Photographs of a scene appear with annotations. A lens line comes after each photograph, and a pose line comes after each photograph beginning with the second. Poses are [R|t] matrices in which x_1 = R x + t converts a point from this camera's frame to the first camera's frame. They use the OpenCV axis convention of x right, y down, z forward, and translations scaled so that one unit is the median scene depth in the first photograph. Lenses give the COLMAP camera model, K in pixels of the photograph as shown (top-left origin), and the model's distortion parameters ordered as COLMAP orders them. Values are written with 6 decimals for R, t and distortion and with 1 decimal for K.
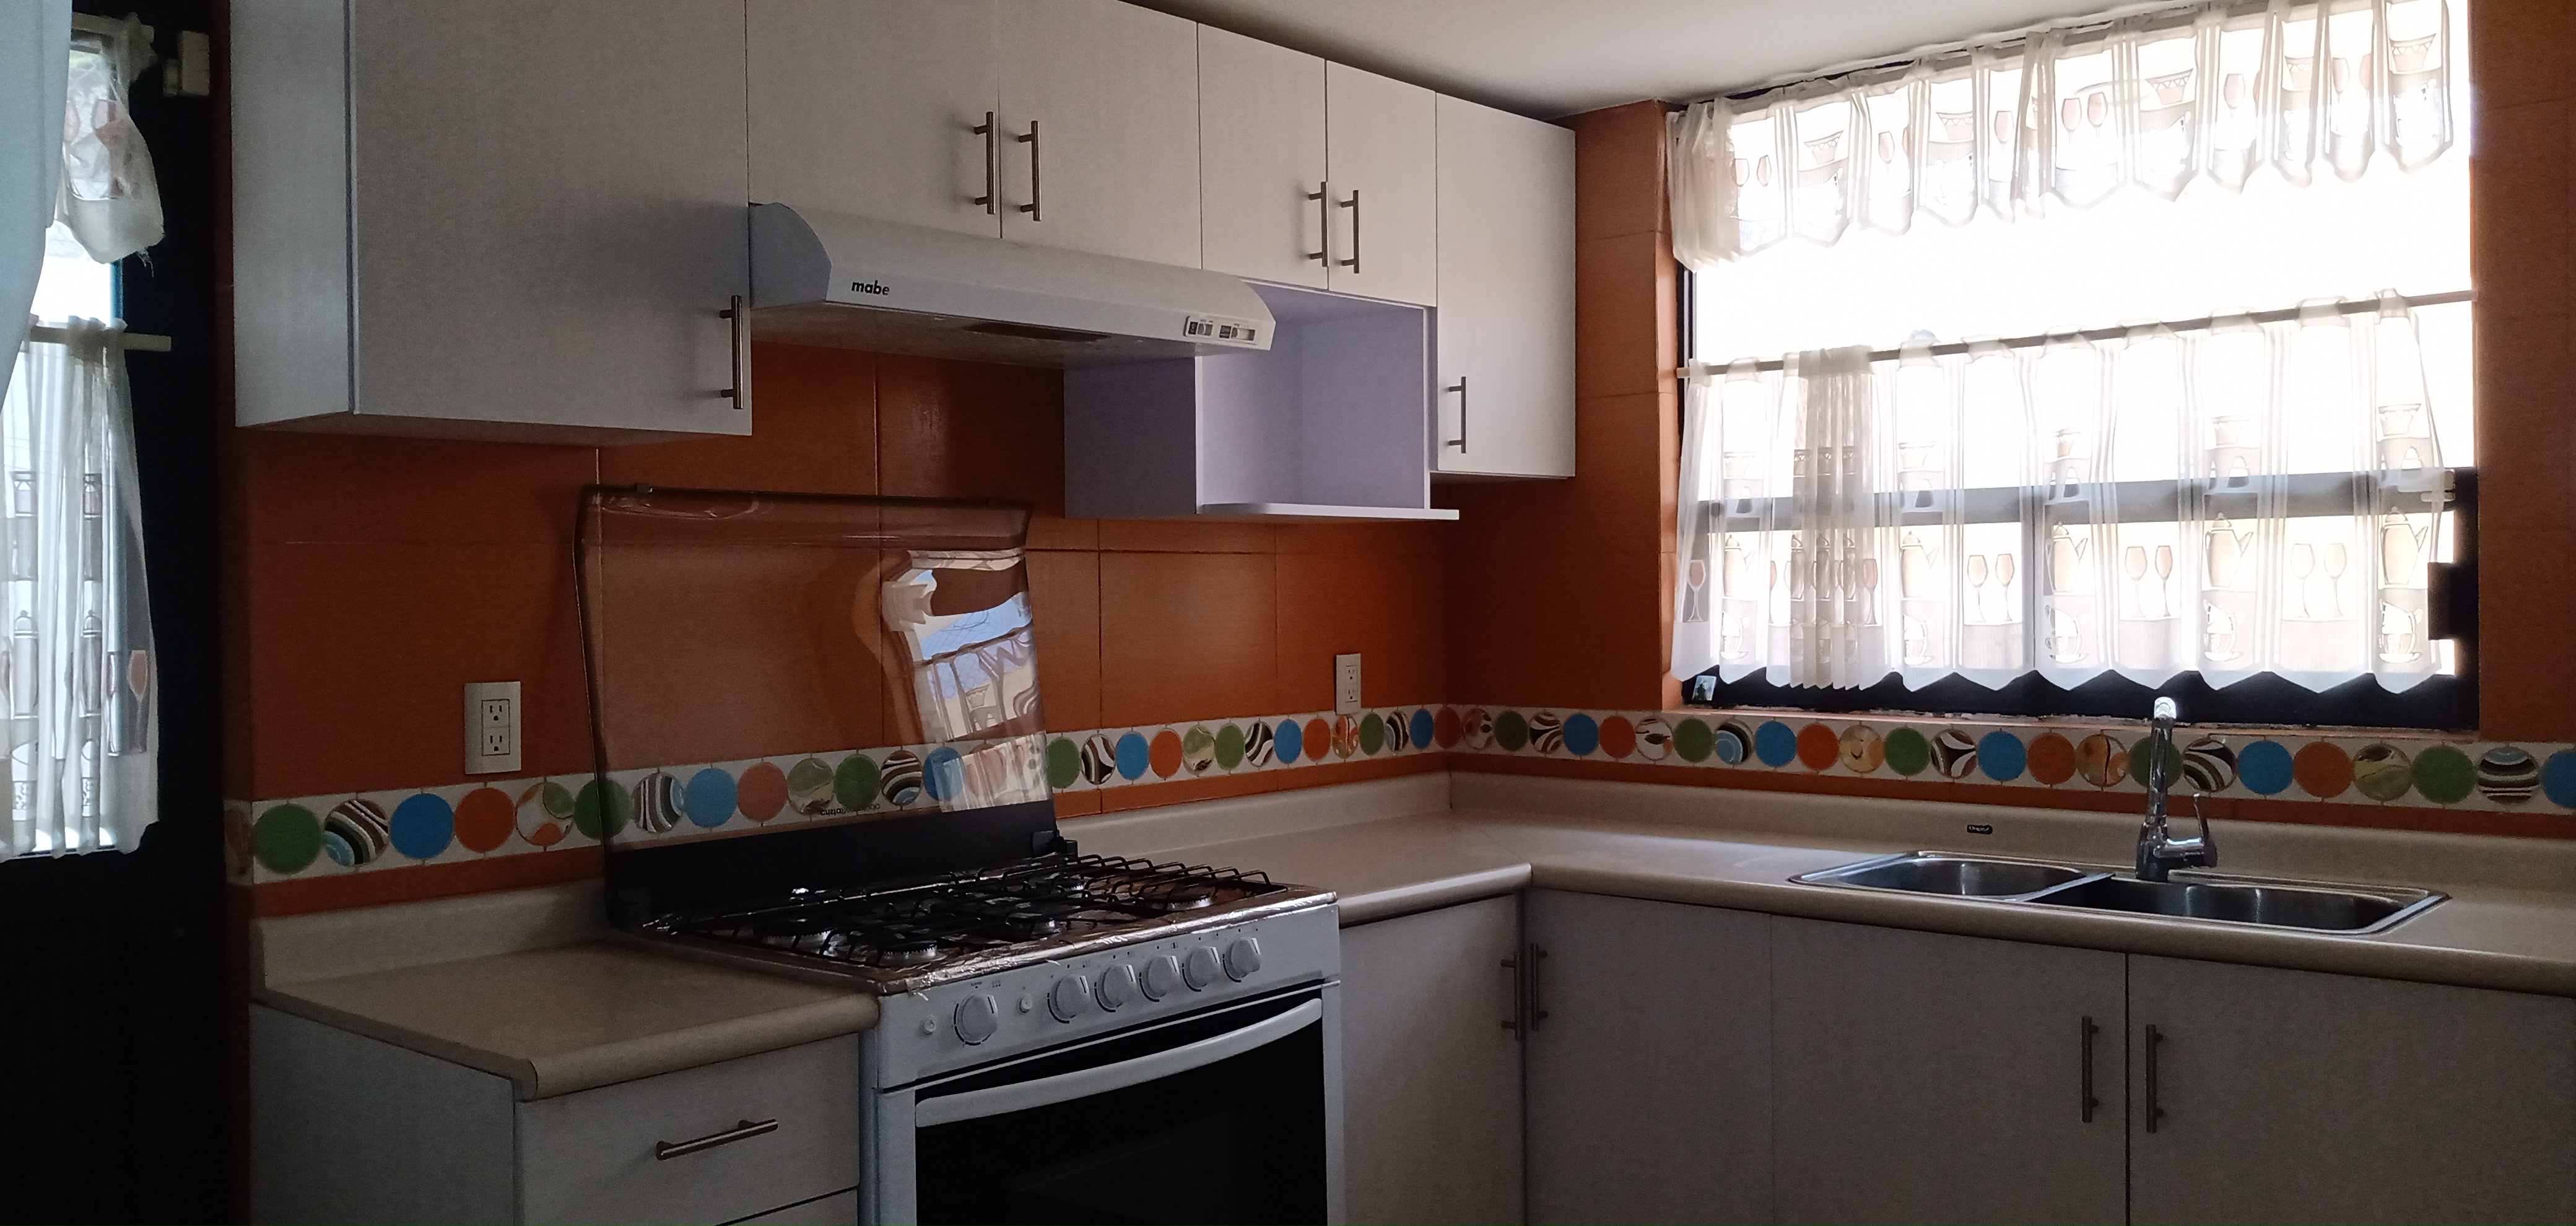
lens RADIAL K [[2016.1, 0, 1298.1], [0, 2016.1, 681.7], [0, 0, 1]] dist [0.083115, -0.102120]
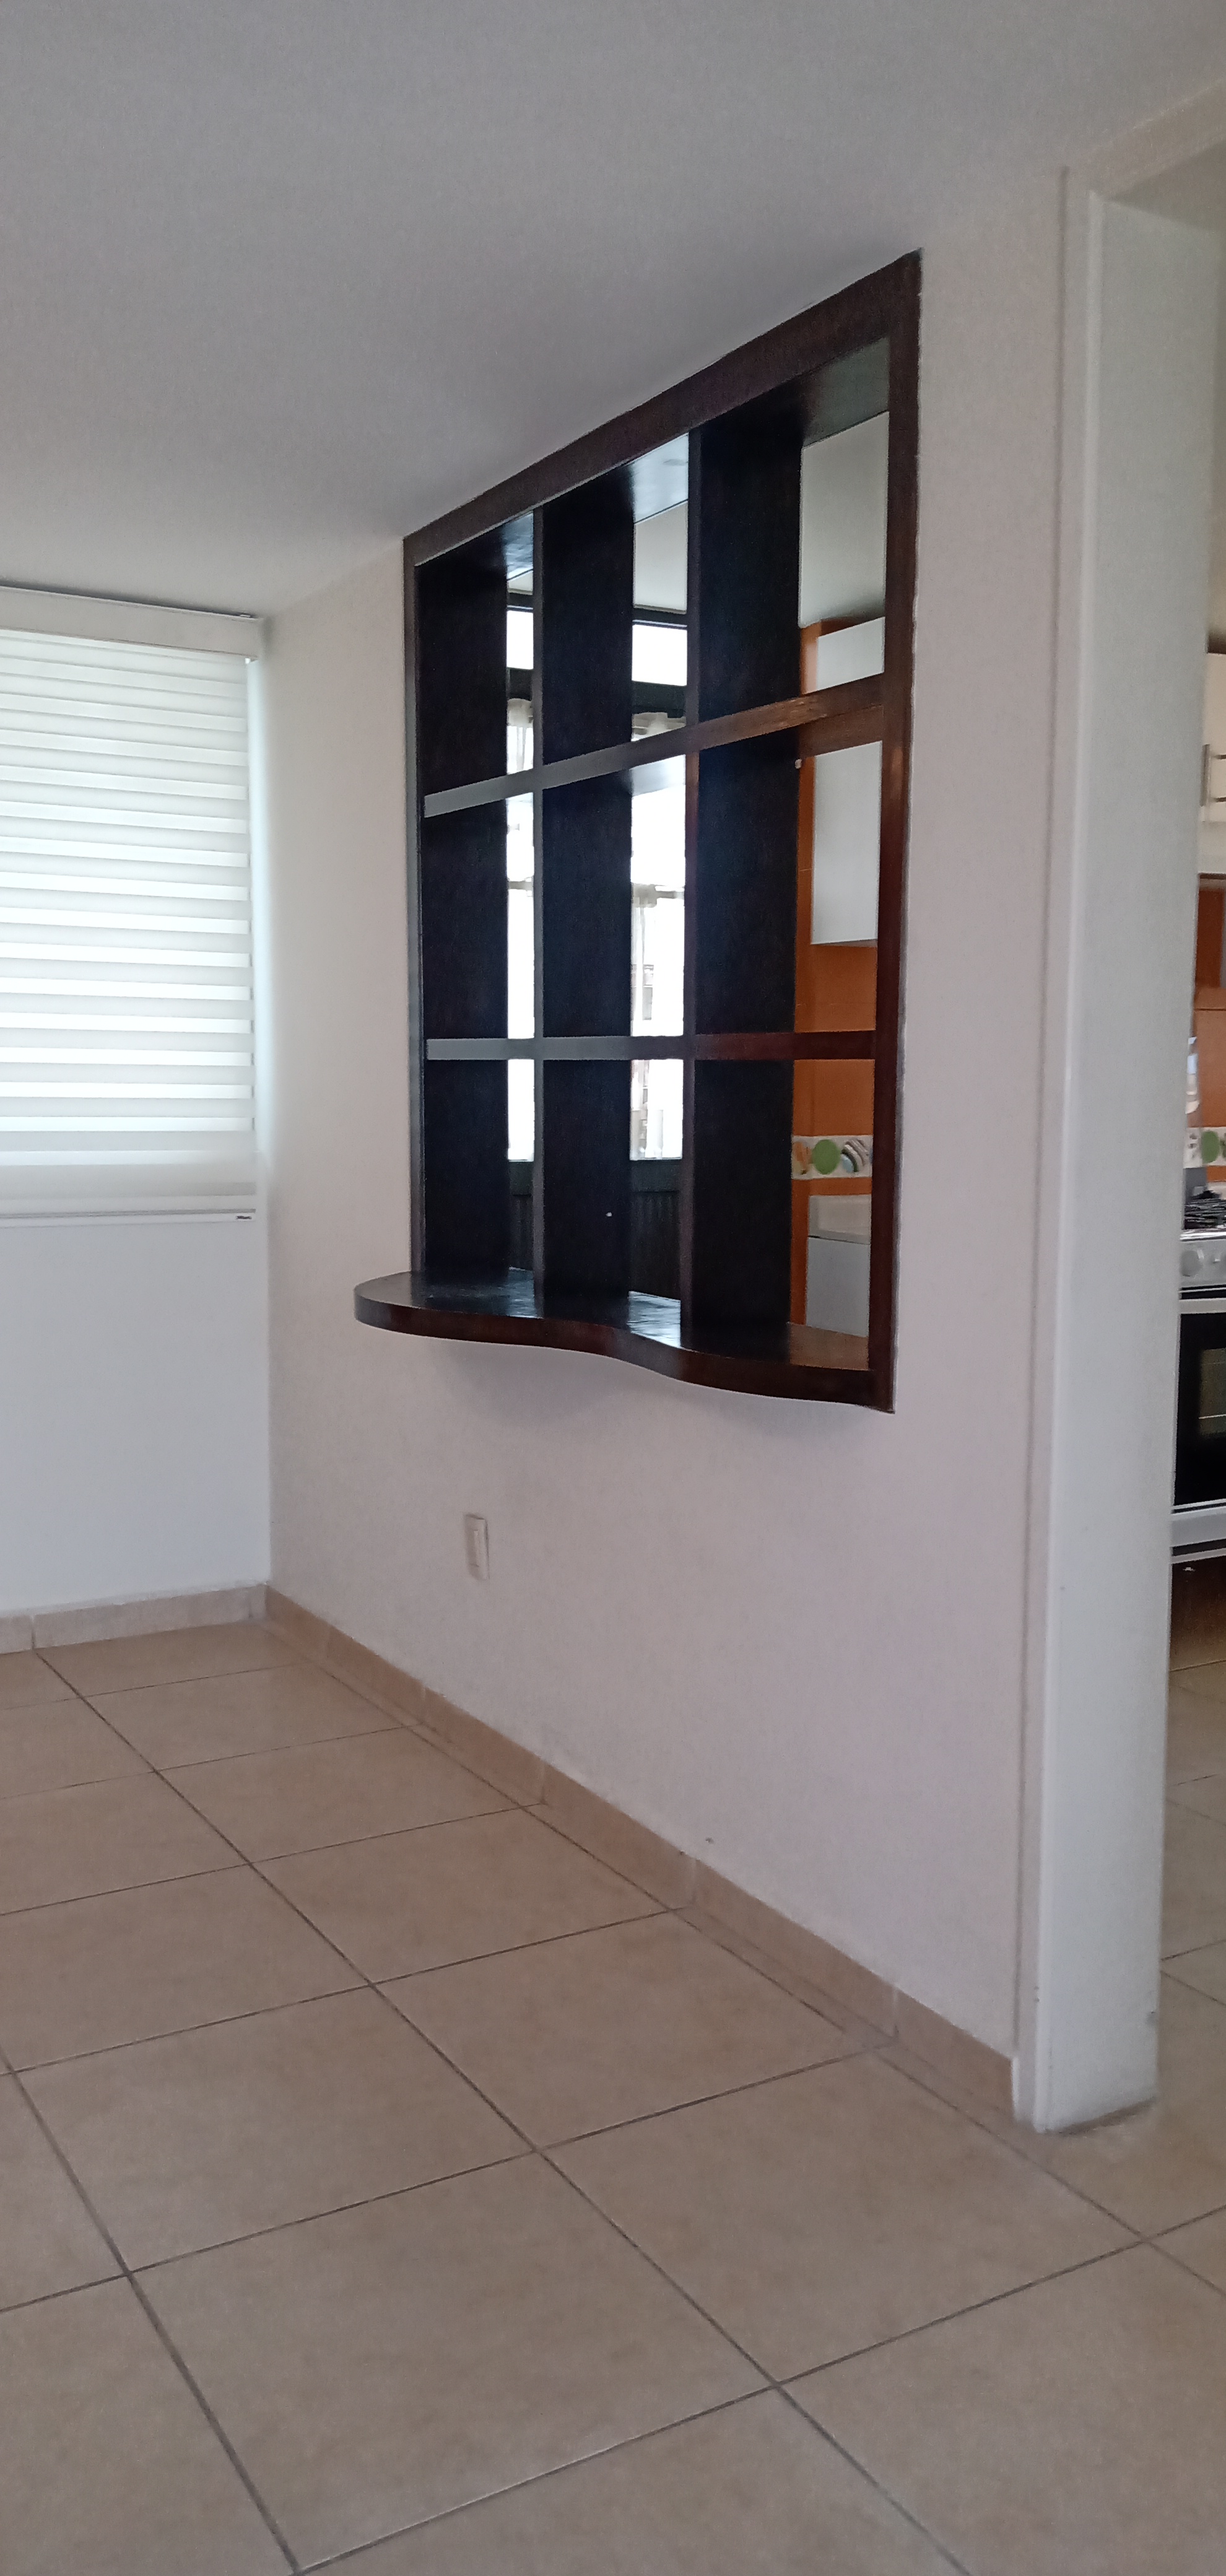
lens RADIAL K [[2016.1, 0, 597.4], [0, 2016.1, 1304.8], [0, 0, 1]] dist [0.083115, -0.102120]
pose [[0.943715, 0.056536, -0.325891, -0.045274], [-0.031060, 0.996077, 0.082857, 0.047389], [0.329297, -0.068071, 0.941769, -0.663449]]
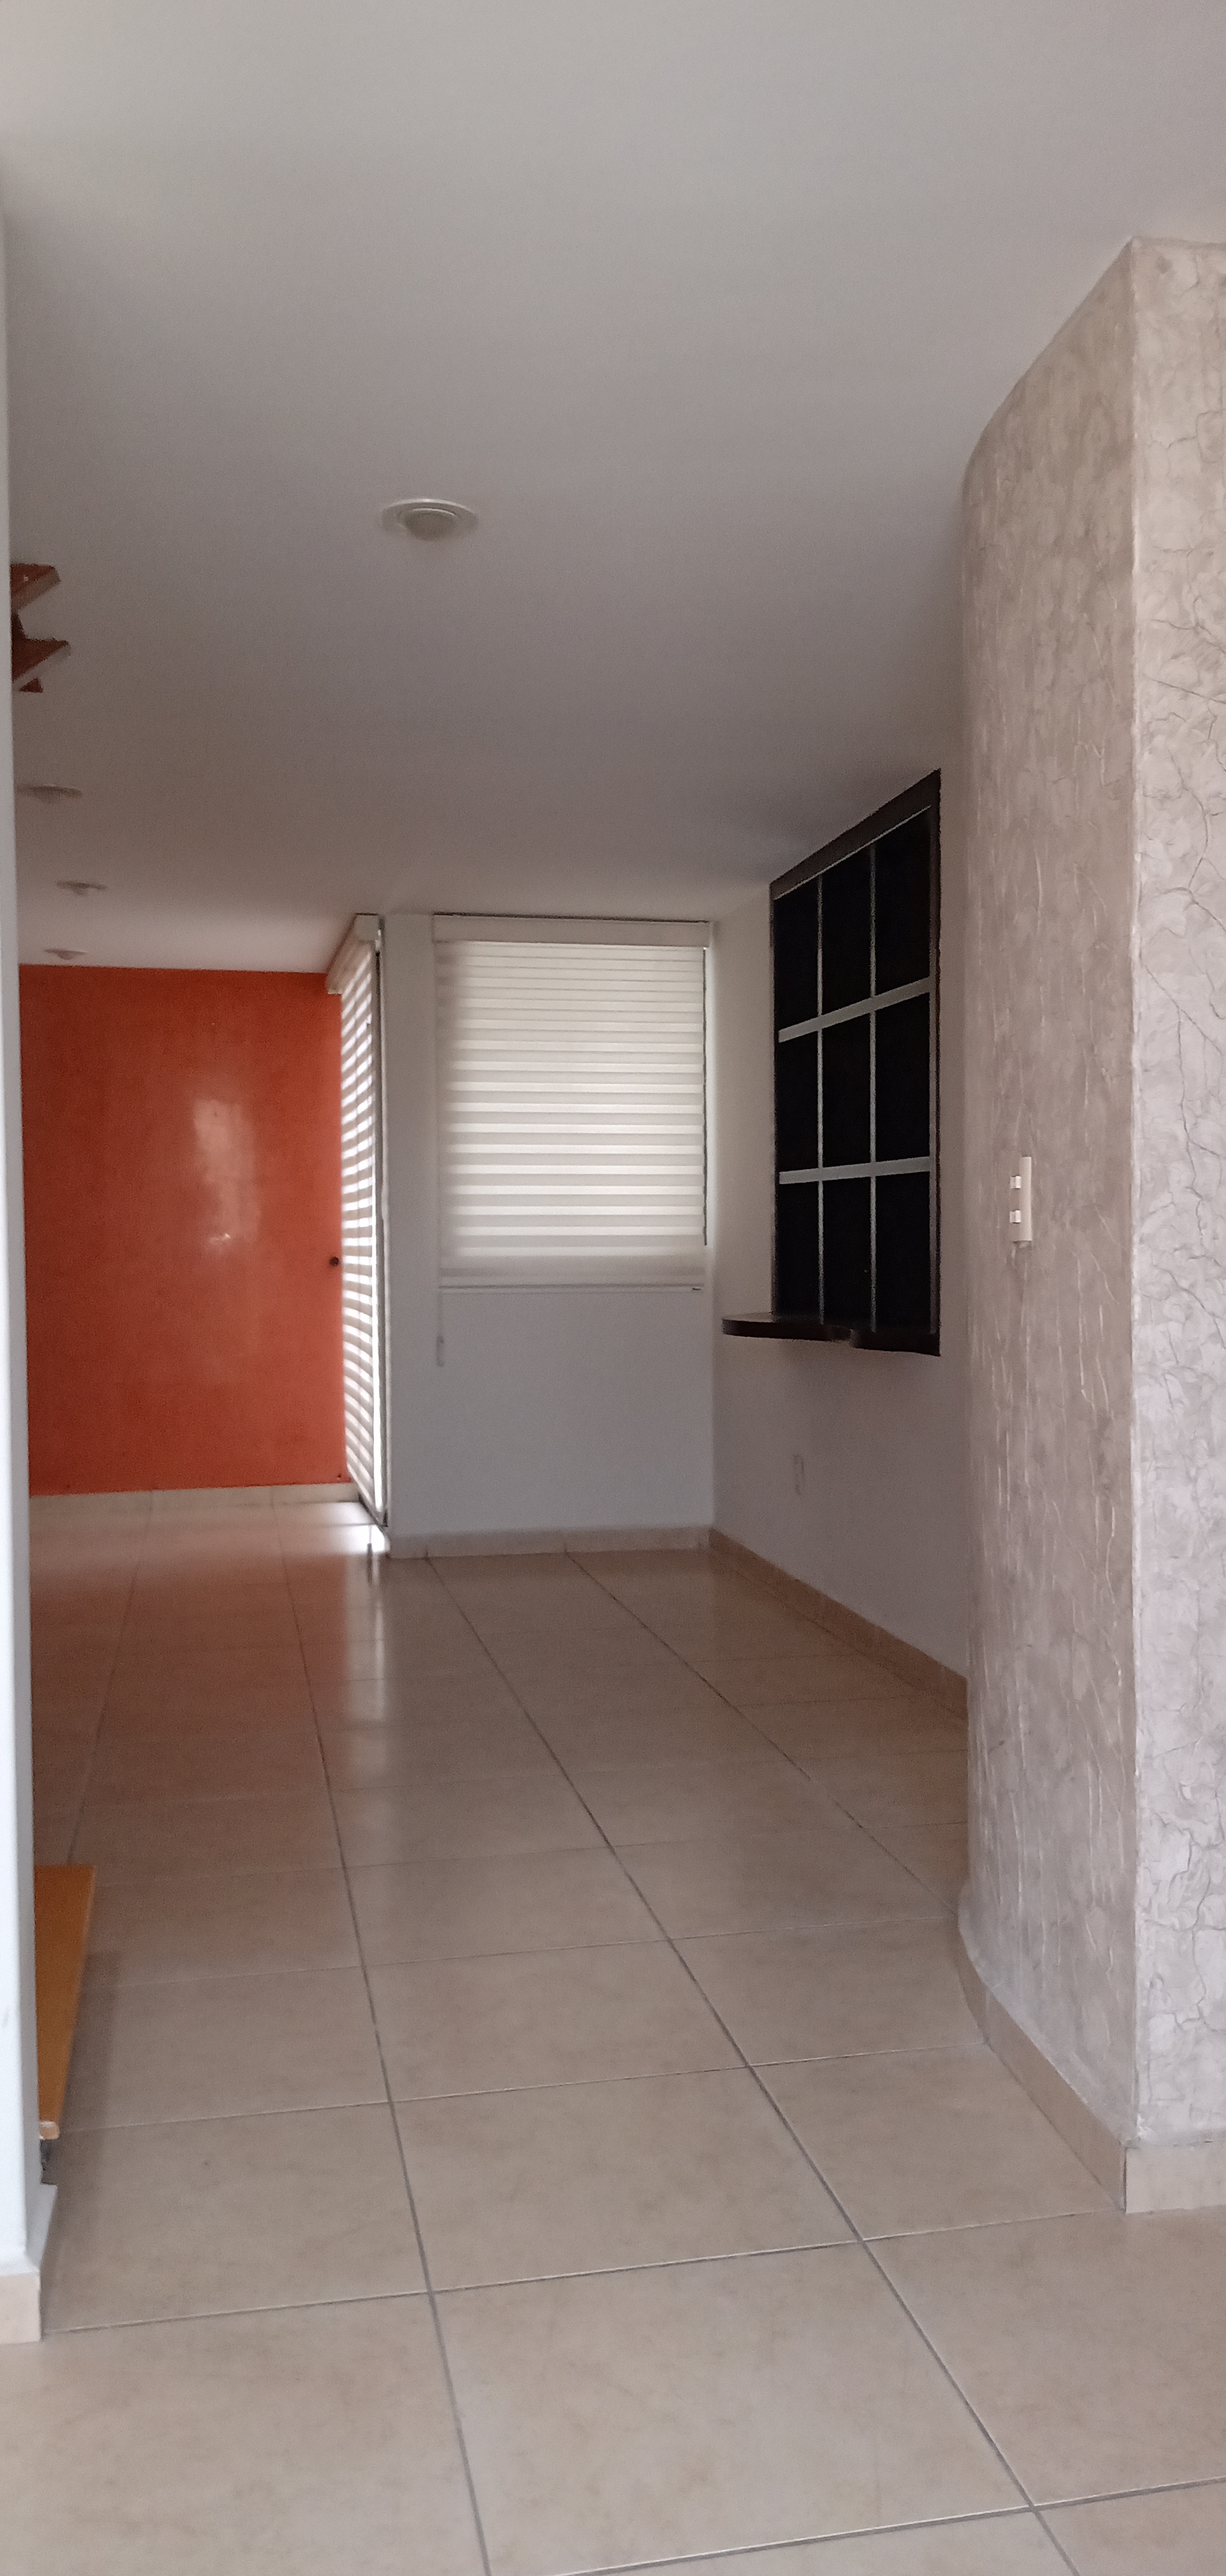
lens RADIAL K [[2016.1, 0, 613.2], [0, 2016.1, 1284.1], [0, 0, 1]] dist [0.083115, -0.102120]
pose [[0.790834, 0.022471, -0.611618, 0.552012], [-0.026699, 0.999641, 0.002205, 0.103472], [0.611448, 0.014586, 0.791150, -1.236544]]
